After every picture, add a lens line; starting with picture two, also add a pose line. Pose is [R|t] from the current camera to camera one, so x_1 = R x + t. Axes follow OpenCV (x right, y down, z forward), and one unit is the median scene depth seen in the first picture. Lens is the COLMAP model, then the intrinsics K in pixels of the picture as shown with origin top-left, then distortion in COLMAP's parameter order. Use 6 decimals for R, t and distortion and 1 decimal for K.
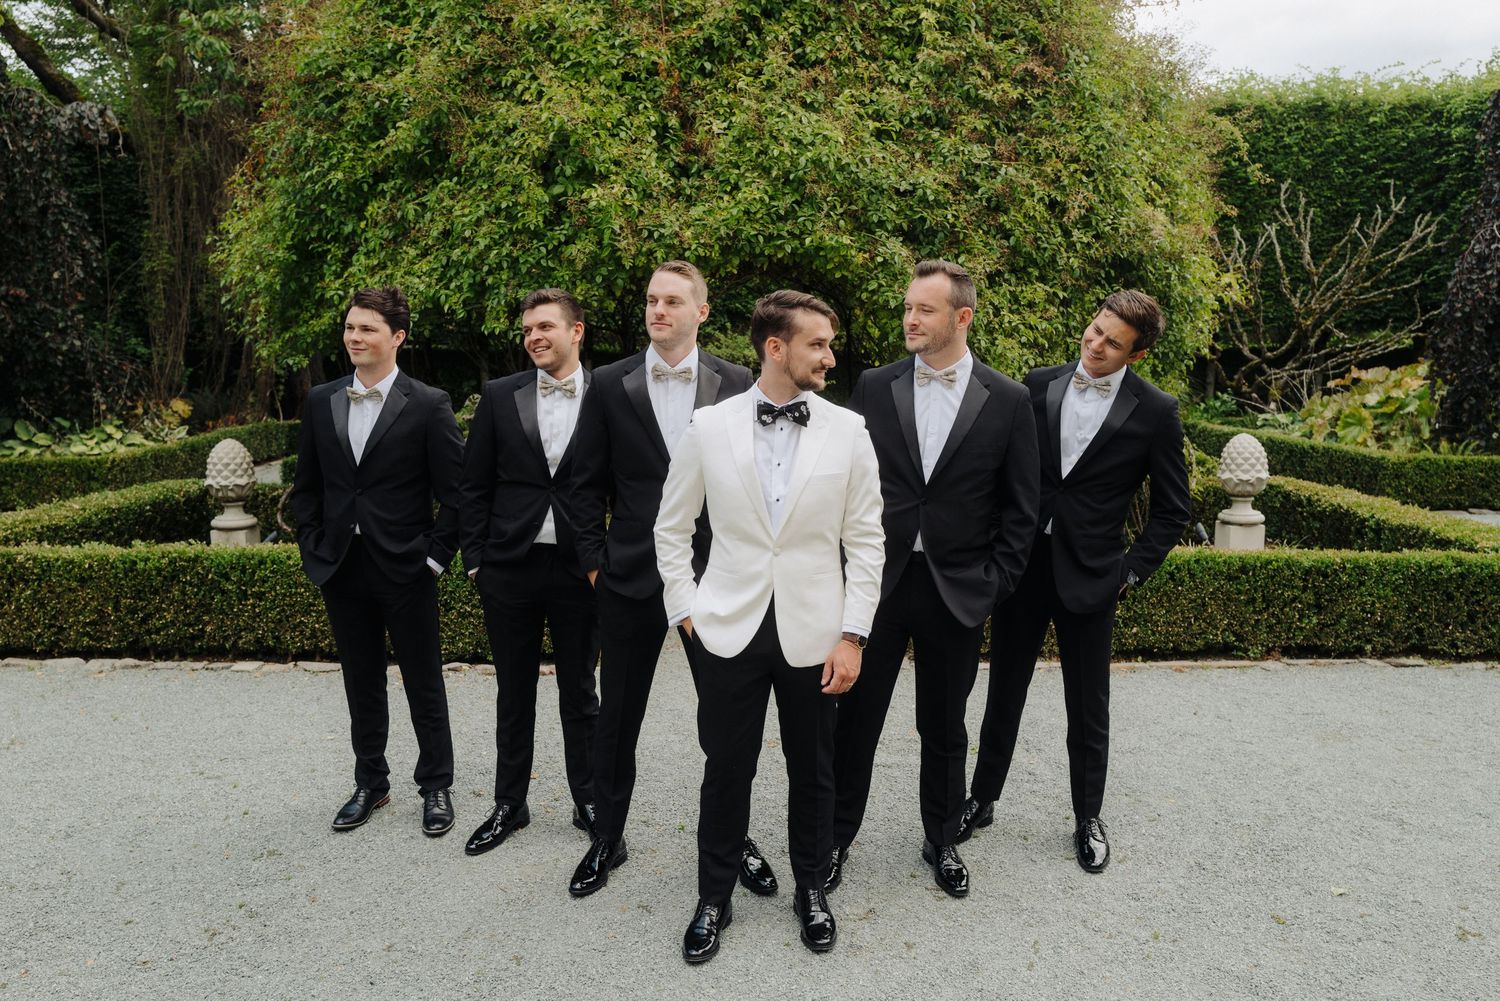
lens RADIAL K [[1141.2, 0, 750.0], [0, 1141.2, 500.5], [0, 0, 1]] dist [-0.081101, 0.112995]
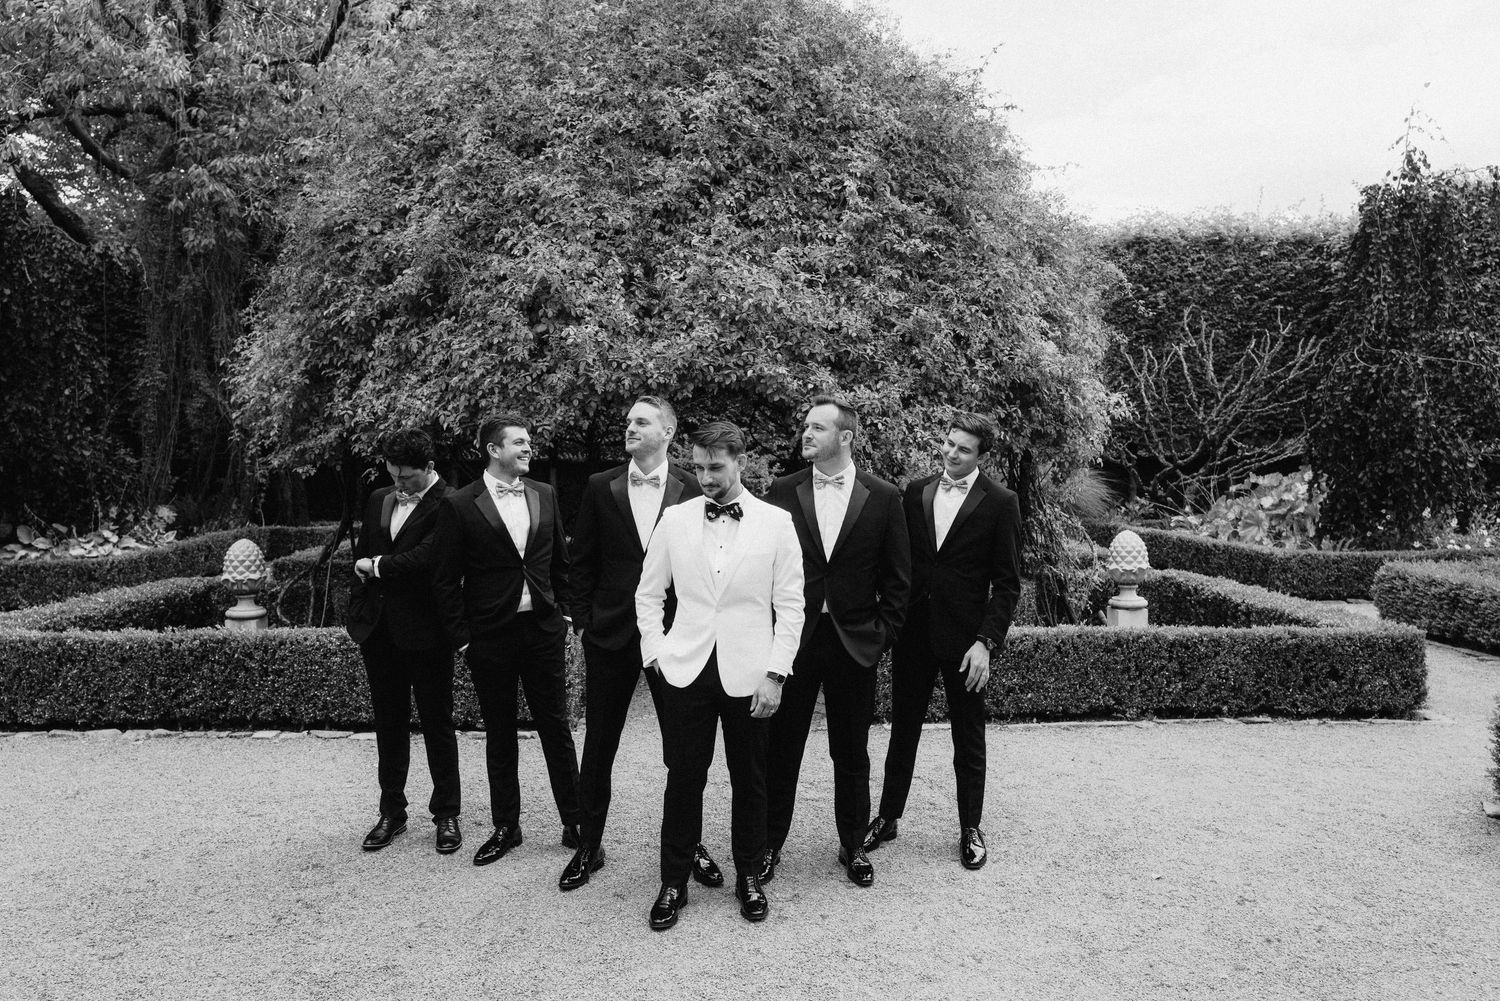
lens RADIAL K [[1105.8, 0, 750.0], [0, 1105.8, 500.5], [0, 0, 1]] dist [-0.050979, 0.050309]
pose [[0.999203, -0.003256, 0.039794, 0.003224], [0.006985, 0.995552, -0.093954, 0.016034], [-0.039311, 0.094158, 0.994781, -0.137822]]
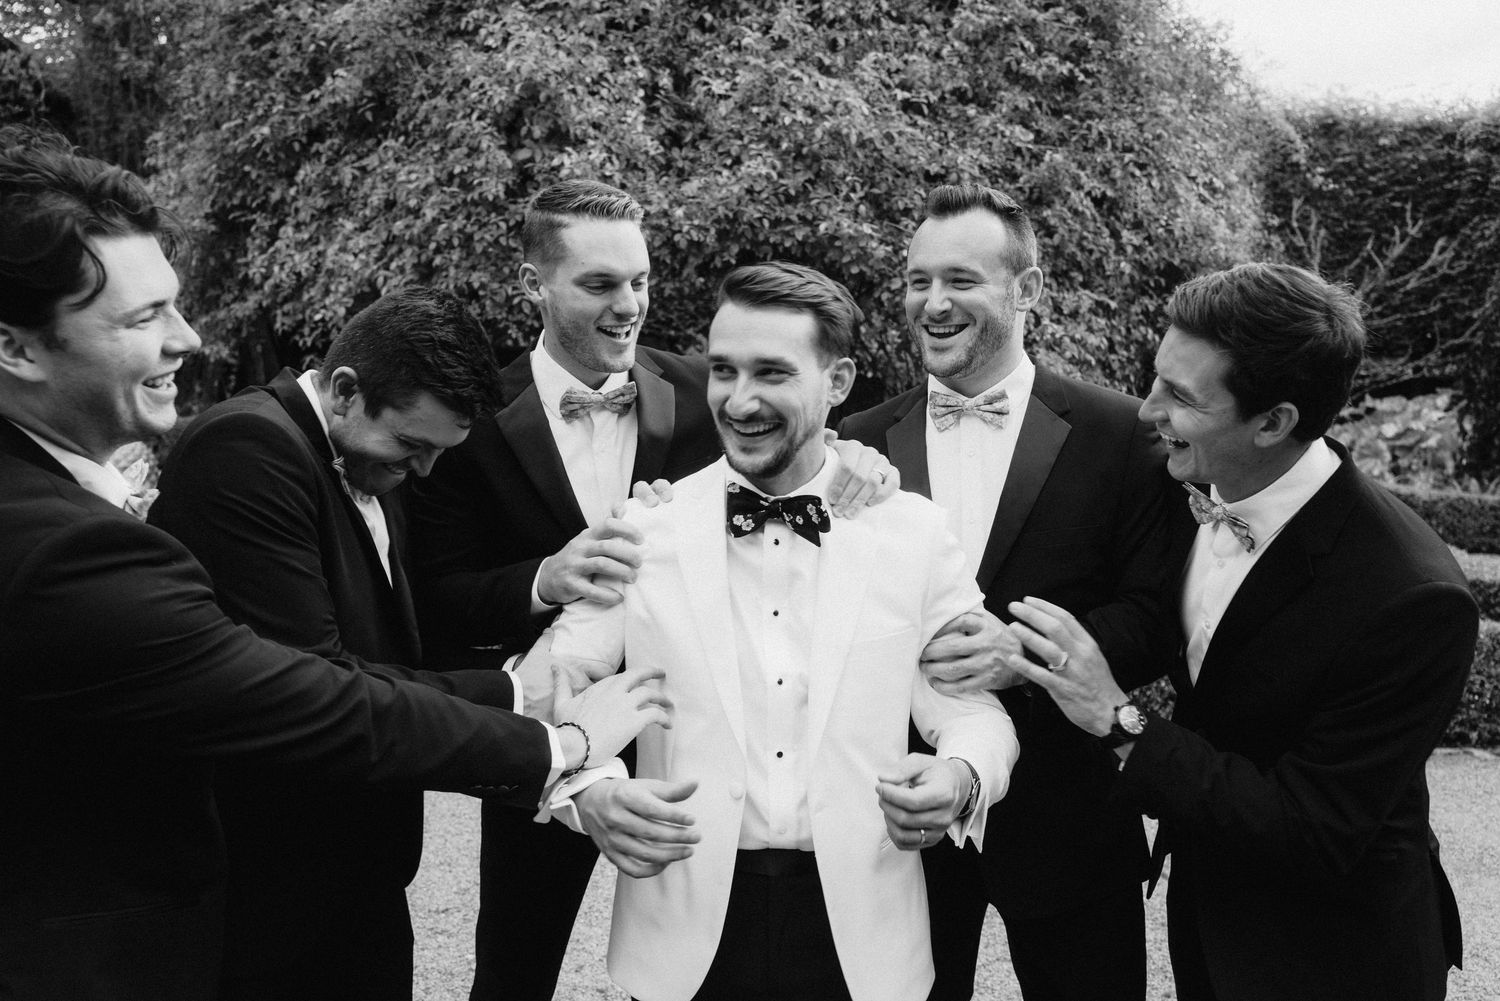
lens RADIAL K [[1152.1, 0, 750.0], [0, 1152.1, 500.5], [0, 0, 1]] dist [-0.080939, 0.119936]
pose [[0.999185, 0.032406, 0.024064, -0.014826], [-0.032255, 0.999458, -0.006650, -0.019369], [-0.024266, 0.005868, 0.999688, 0.149519]]
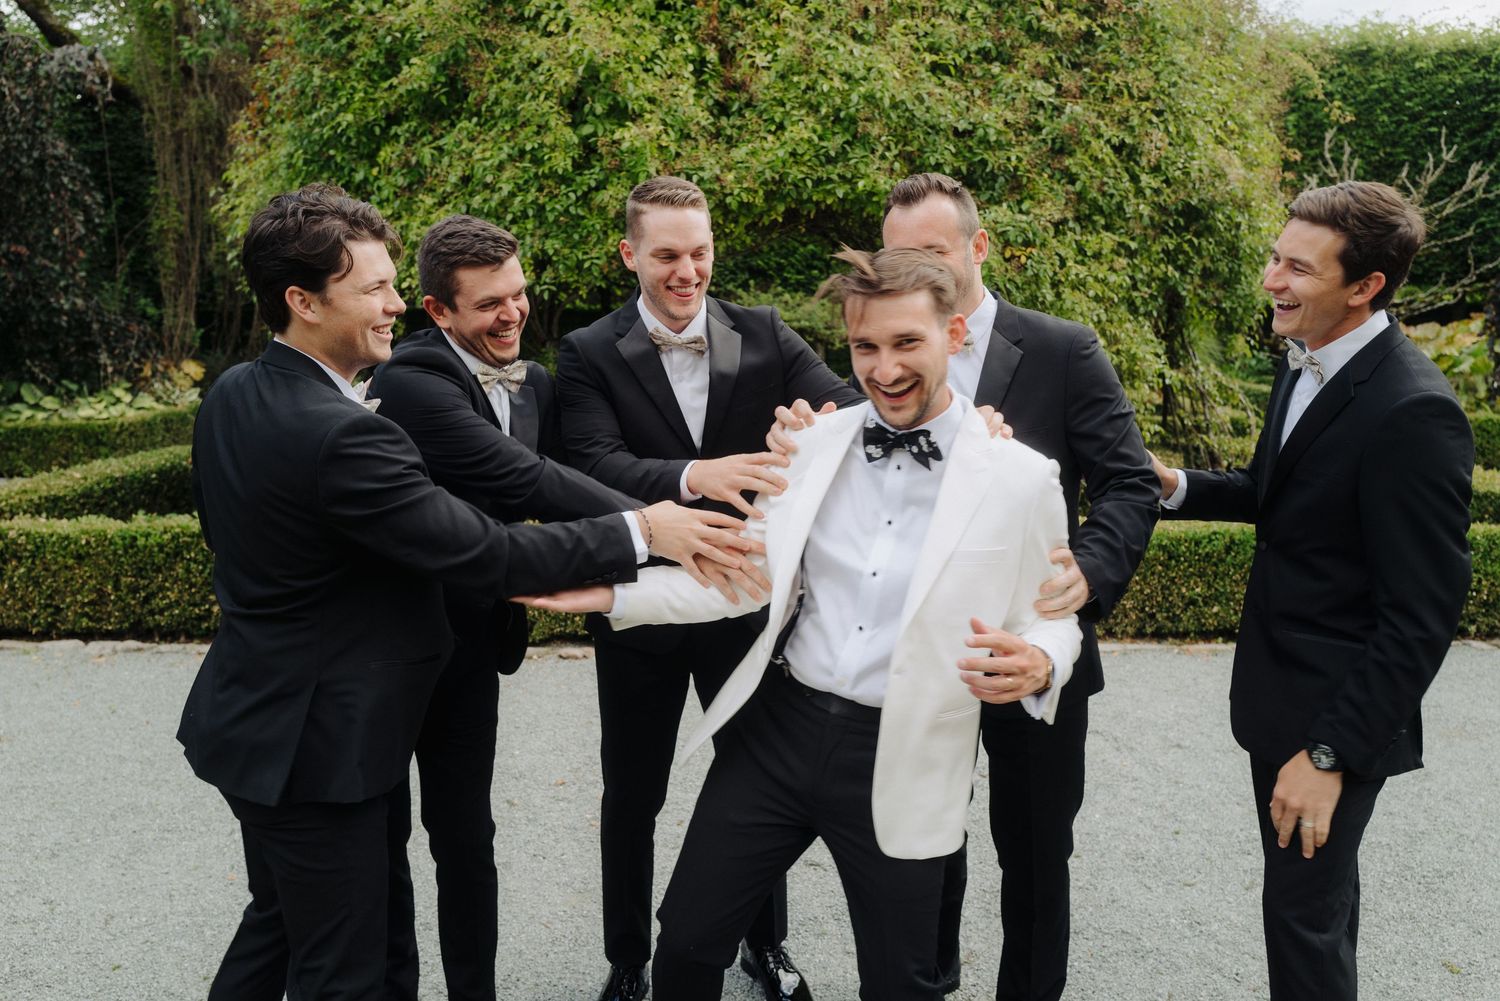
lens RADIAL K [[1141.2, 0, 750.0], [0, 1141.2, 500.5], [0, 0, 1]] dist [-0.081101, 0.112995]
pose [[0.999918, -0.001651, -0.012714, -0.025201], [0.002097, 0.999379, 0.035174, -0.006641], [0.012648, -0.035198, 0.999300, 0.072573]]
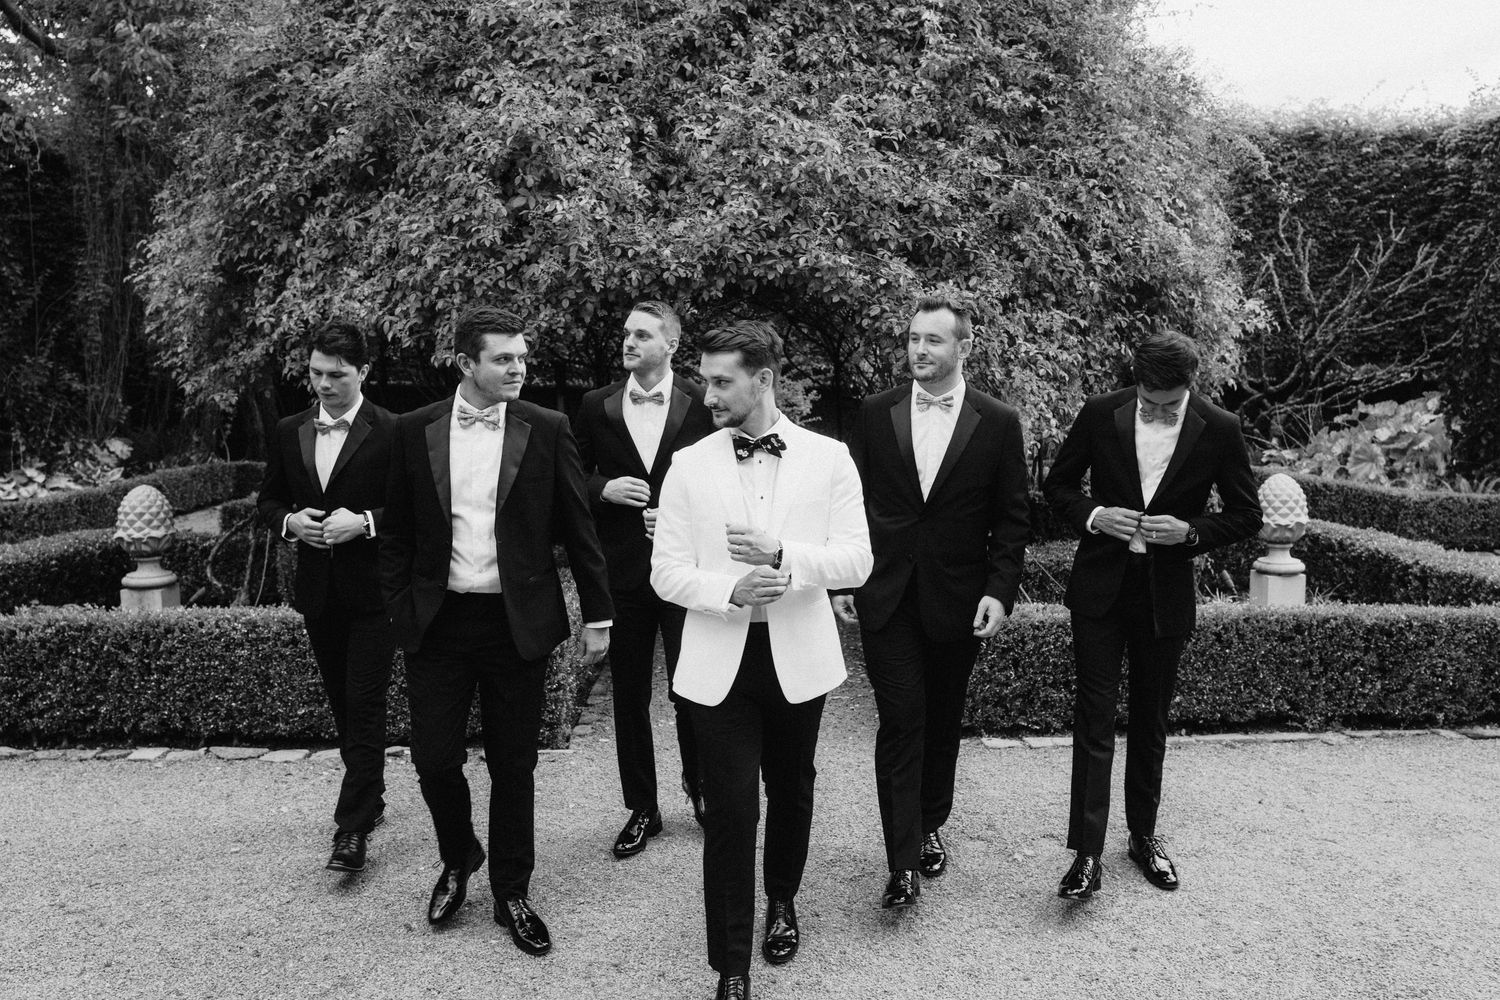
lens RADIAL K [[1173.4, 0, 769.2], [0, 1173.4, 486.7], [0, 0, 1]] dist [-0.074712, 0.112134]
pose [[0.999406, -0.004825, 0.034130, -0.006347], [0.006386, 0.998930, -0.045795, -0.010008], [-0.033872, 0.045986, 0.998368, 0.091911]]
